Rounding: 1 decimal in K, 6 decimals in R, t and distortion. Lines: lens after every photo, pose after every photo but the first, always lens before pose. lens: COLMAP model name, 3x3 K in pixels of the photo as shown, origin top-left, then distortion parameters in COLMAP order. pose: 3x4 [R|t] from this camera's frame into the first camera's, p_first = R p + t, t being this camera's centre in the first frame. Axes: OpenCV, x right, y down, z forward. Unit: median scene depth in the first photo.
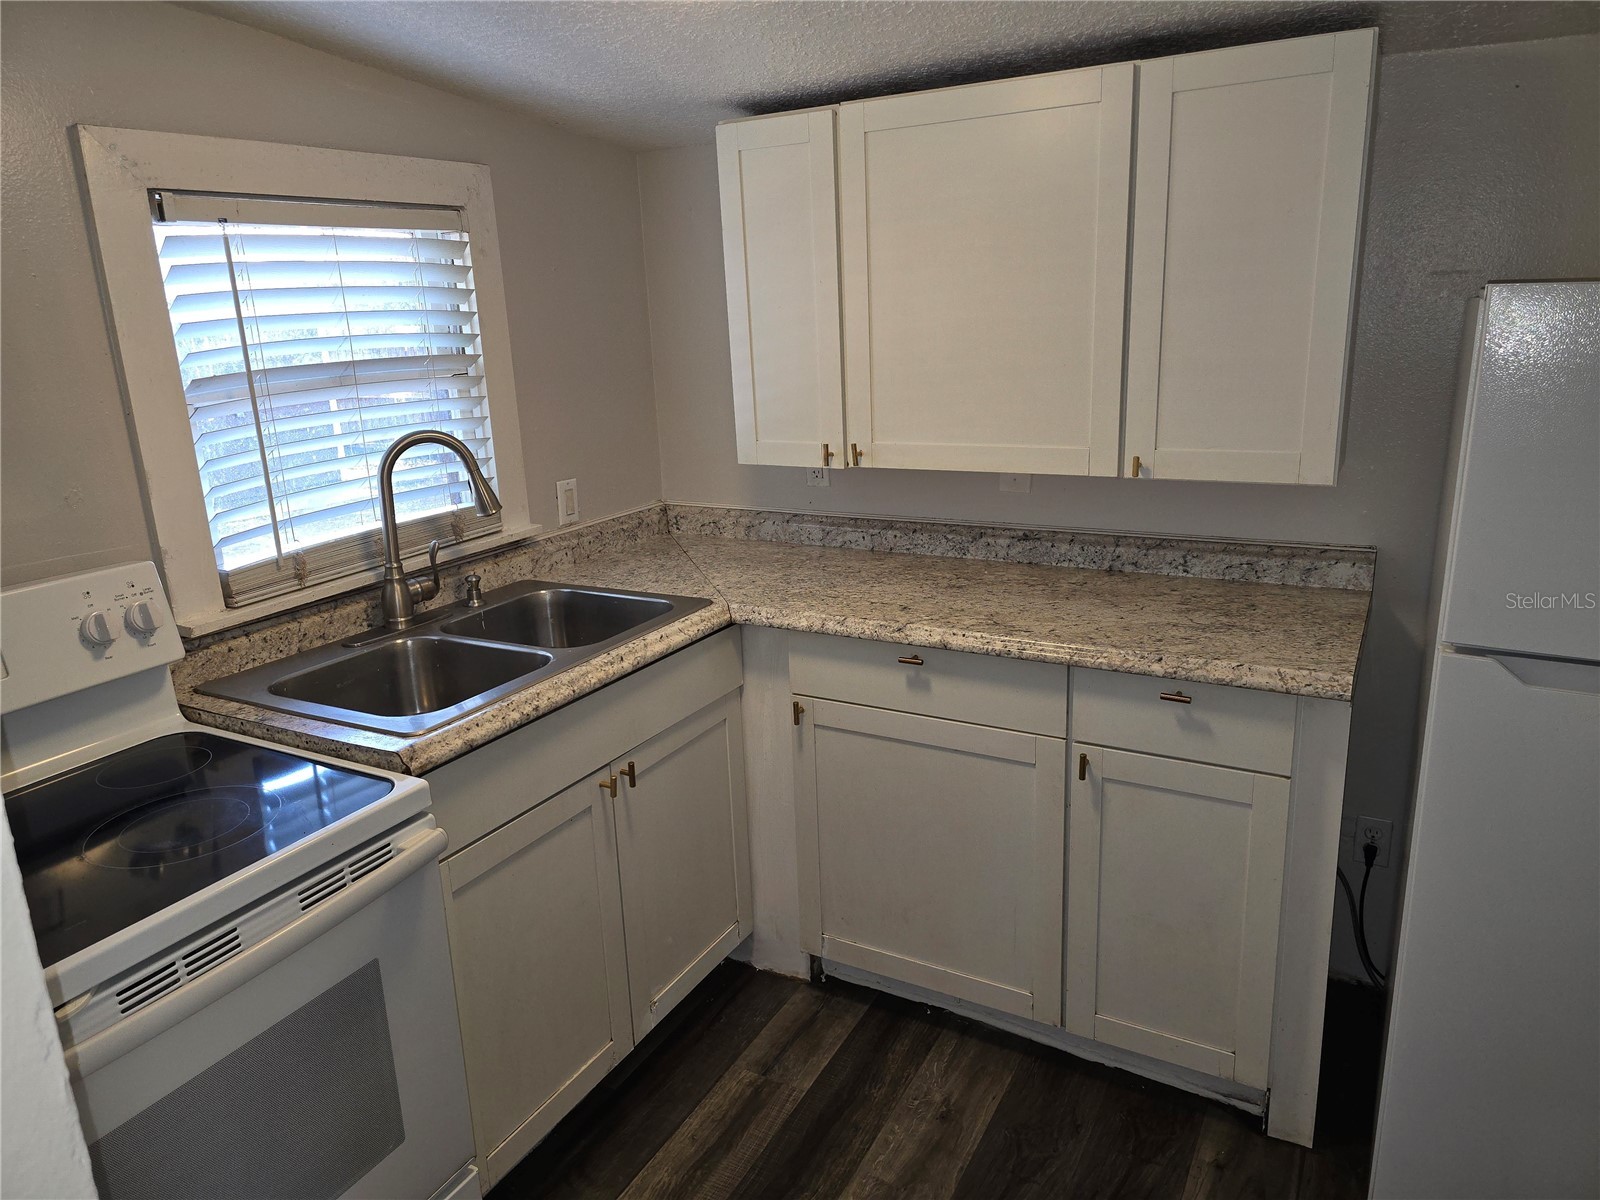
lens RADIAL K [[1076.3, 0, 791.9], [0, 1076.3, 582.2], [0, 0, 1]] dist [0.118038, -0.132145]
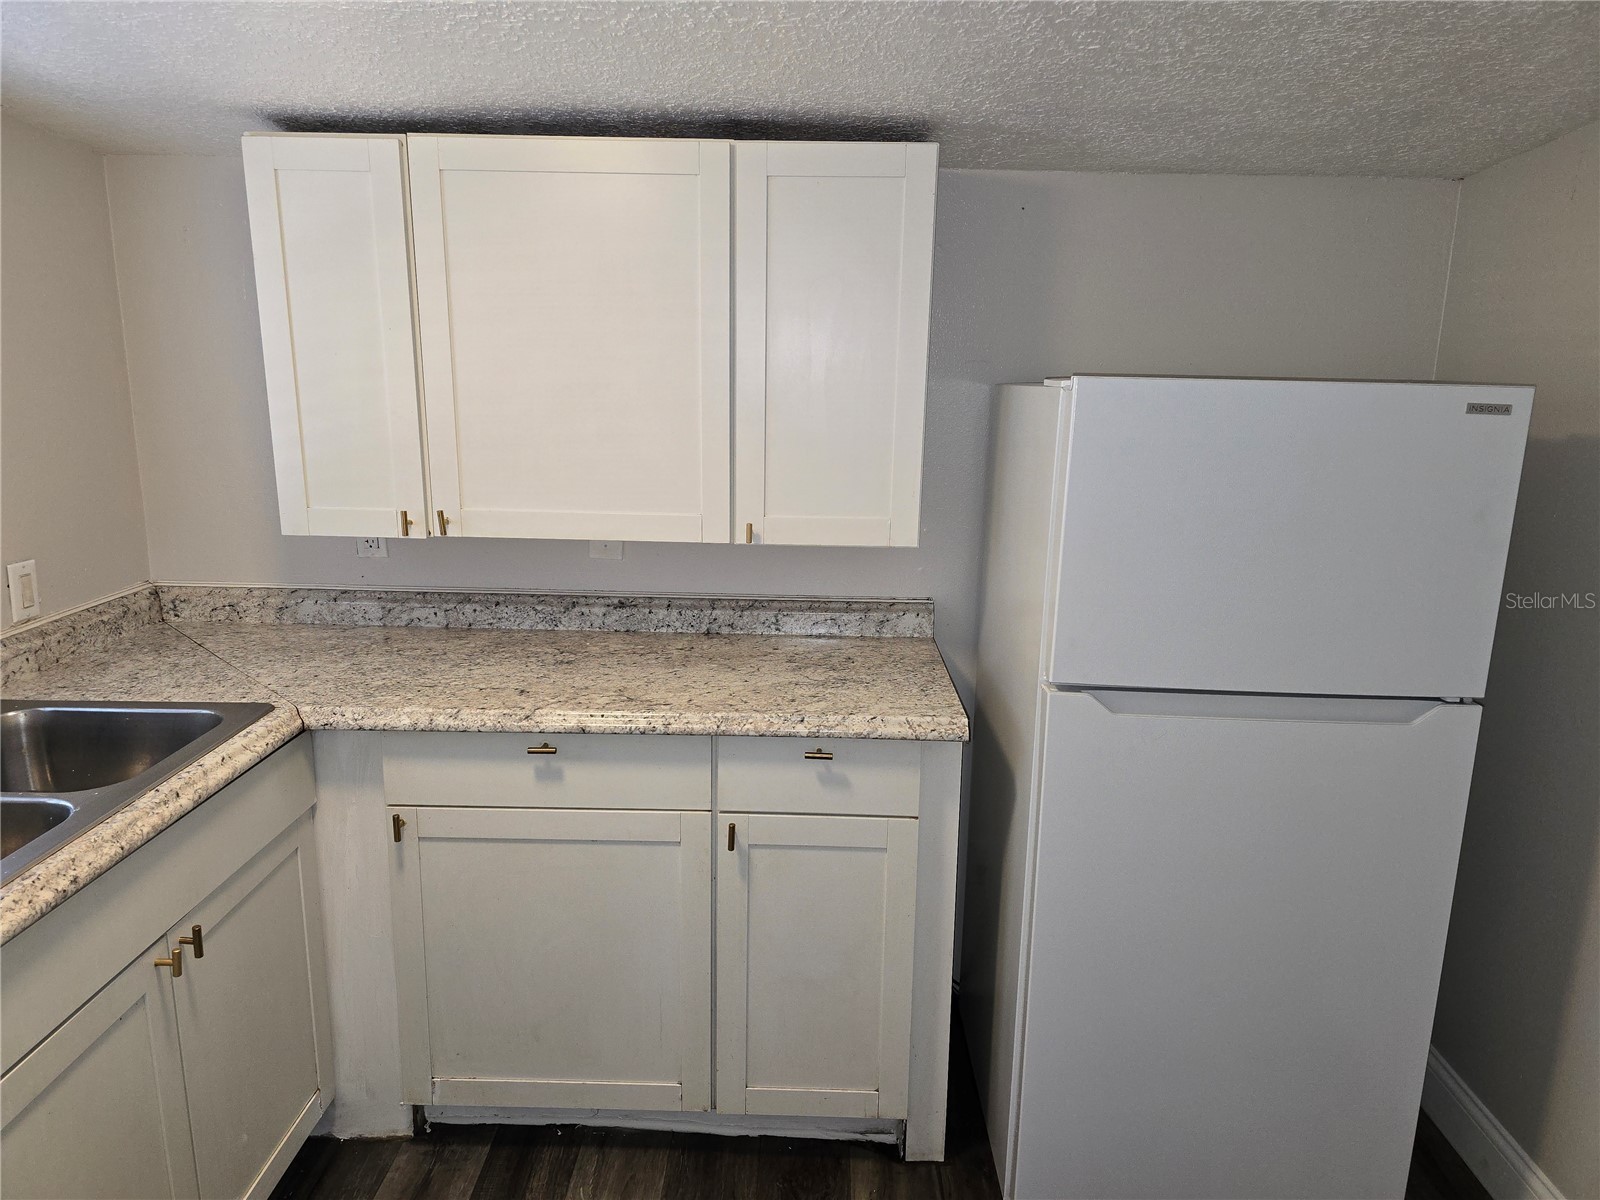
lens RADIAL K [[1077.4, 0, 797.2], [0, 1077.4, 592.2], [0, 0, 1]] dist [0.111531, -0.144509]
pose [[0.878248, -0.049434, 0.475644, -0.125881], [0.069103, 0.997322, -0.023942, -0.022087], [-0.473187, 0.053896, 0.879312, 0.087744]]
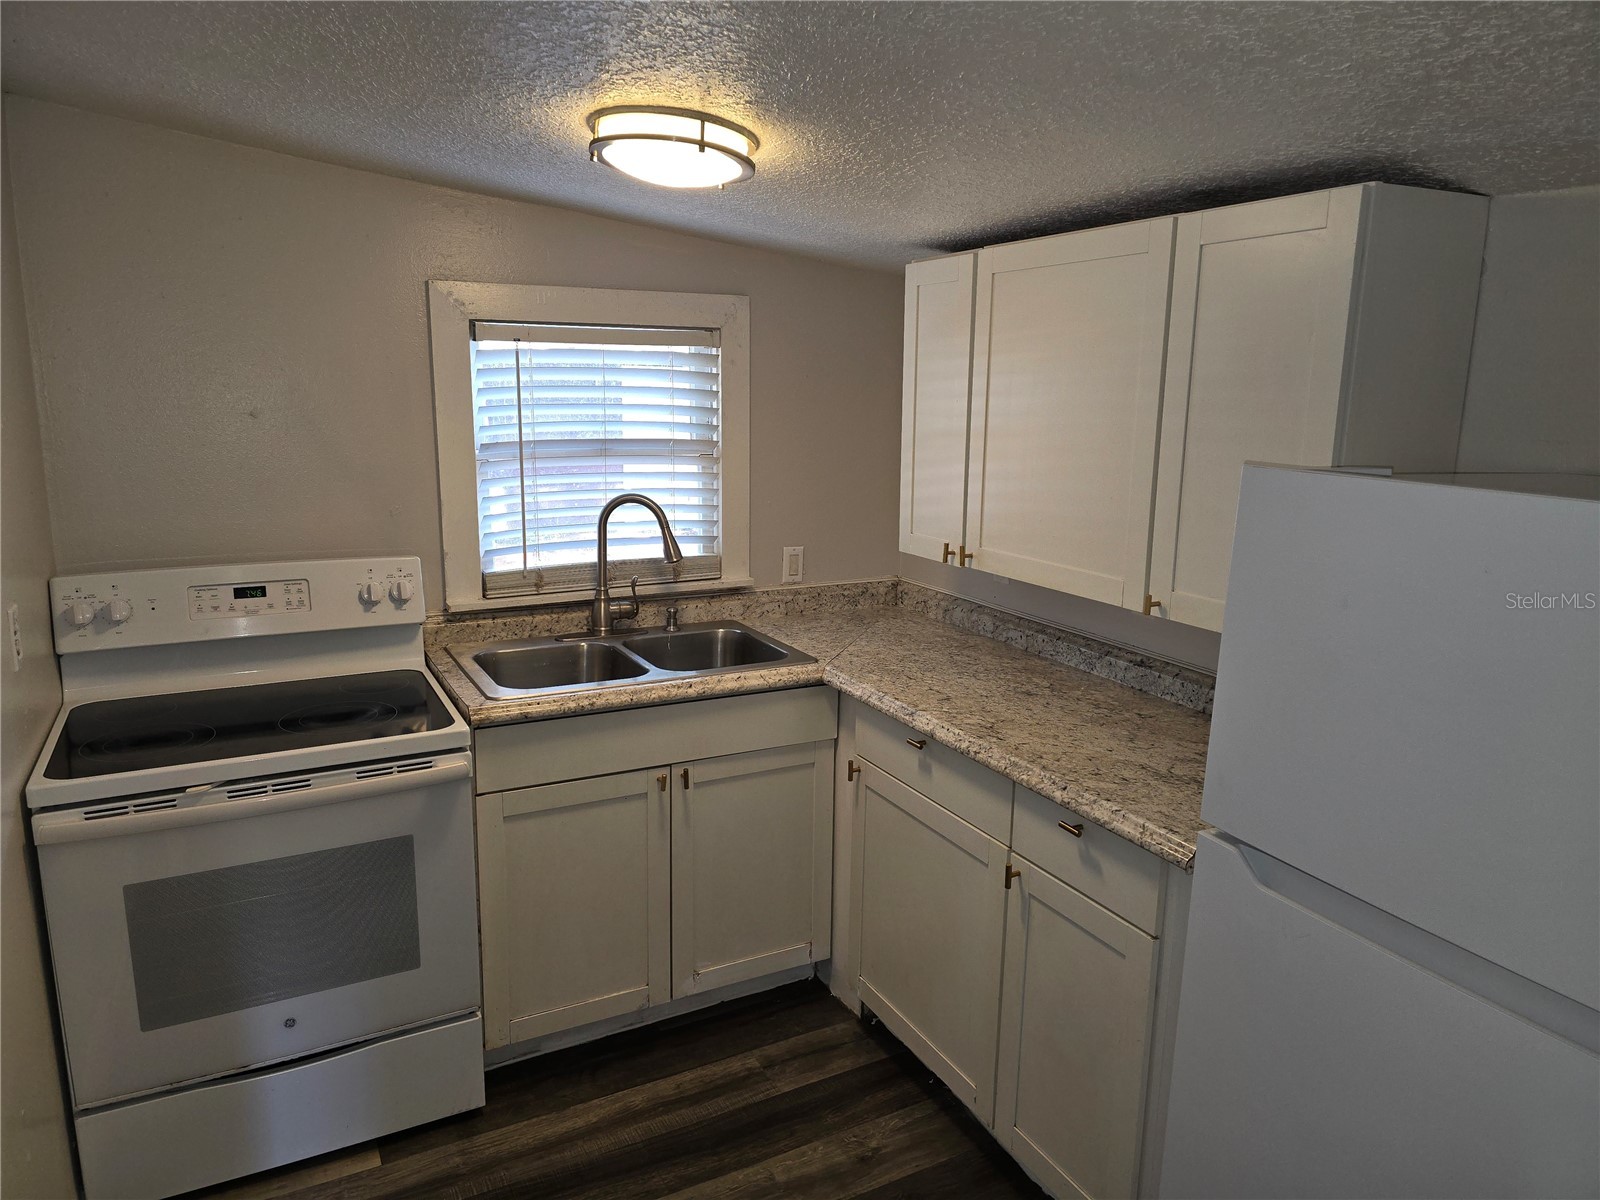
lens RADIAL K [[1071.4, 0, 795.2], [0, 1071.4, 599.3], [0, 0, 1]] dist [0.118955, -0.119070]
pose [[0.837179, 0.160294, -0.522911, 0.548800], [-0.184707, 0.982778, 0.005548, -0.055004], [0.514795, 0.091941, 0.852369, -0.018560]]
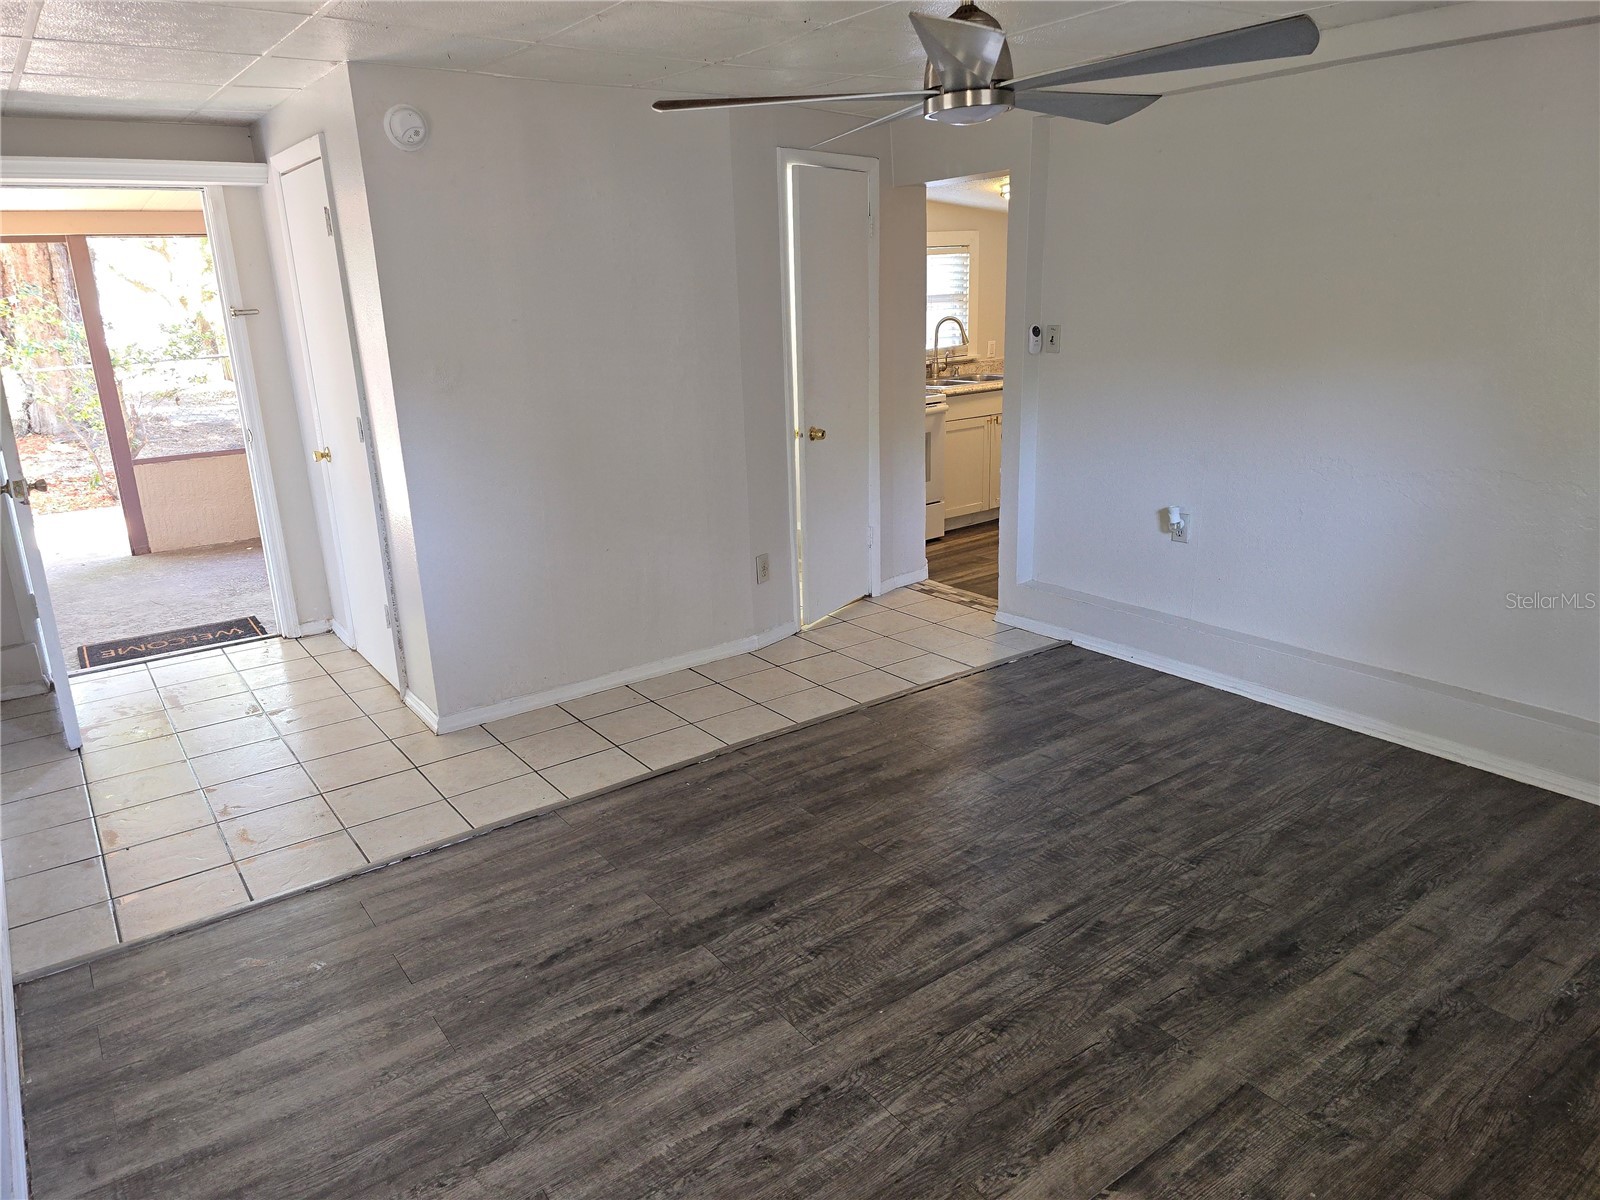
lens RADIAL K [[1062.8, 0, 795.6], [0, 1062.8, 578.9], [0, 0, 1]] dist [0.111101, -0.107662]
pose [[0.914136, 0.122576, -0.386434, 0.595650], [-0.107732, 0.992372, 0.059930, 0.510059], [0.390832, -0.013153, 0.920368, -2.201914]]
